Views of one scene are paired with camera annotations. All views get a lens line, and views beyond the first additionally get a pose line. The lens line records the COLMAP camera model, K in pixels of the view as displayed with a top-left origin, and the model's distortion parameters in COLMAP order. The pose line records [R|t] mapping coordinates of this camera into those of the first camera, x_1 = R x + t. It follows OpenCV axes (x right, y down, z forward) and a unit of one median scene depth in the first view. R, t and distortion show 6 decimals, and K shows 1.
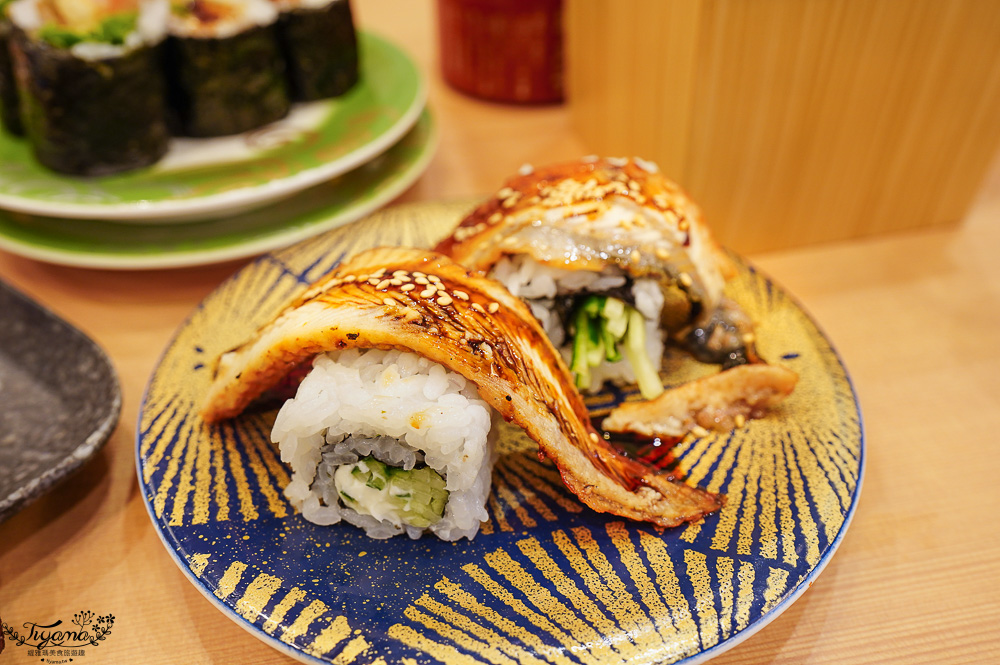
lens RADIAL K [[866.1, 0, 506.4], [0, 866.1, 332.3], [0, 0, 1]] dist [-0.004653, 0.012756]
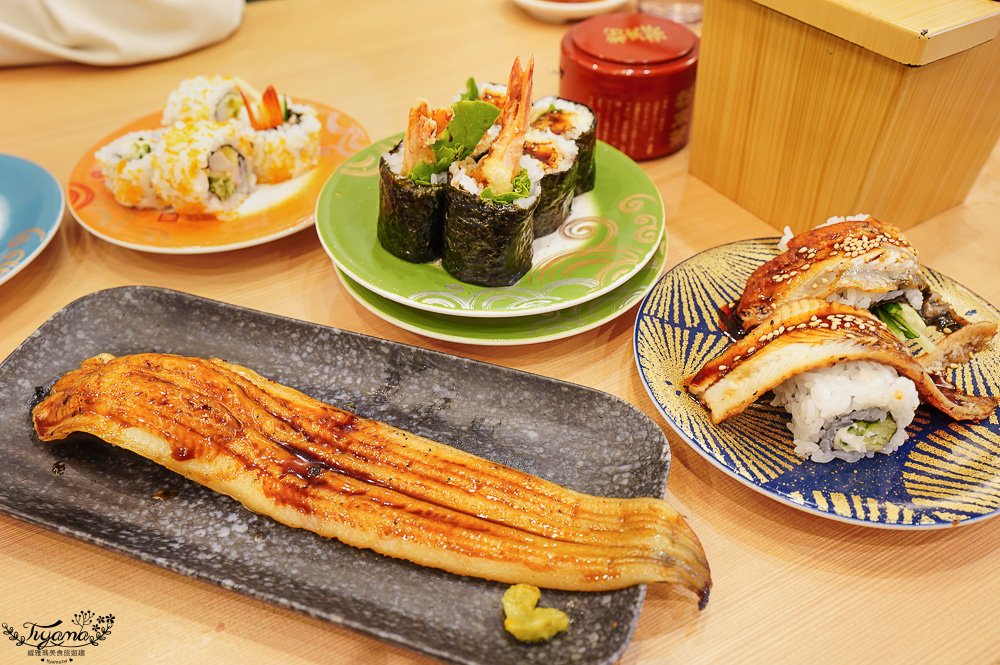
lens RADIAL K [[813.4, 0, 495.9], [0, 813.4, 330.5], [0, 0, 1]] dist [0.018373, 0.001473]
pose [[0.947738, -0.207905, 0.242010, -1.244345], [0.188184, 0.976802, 0.102198, -0.358684], [-0.257643, -0.051315, 0.964877, -0.467769]]
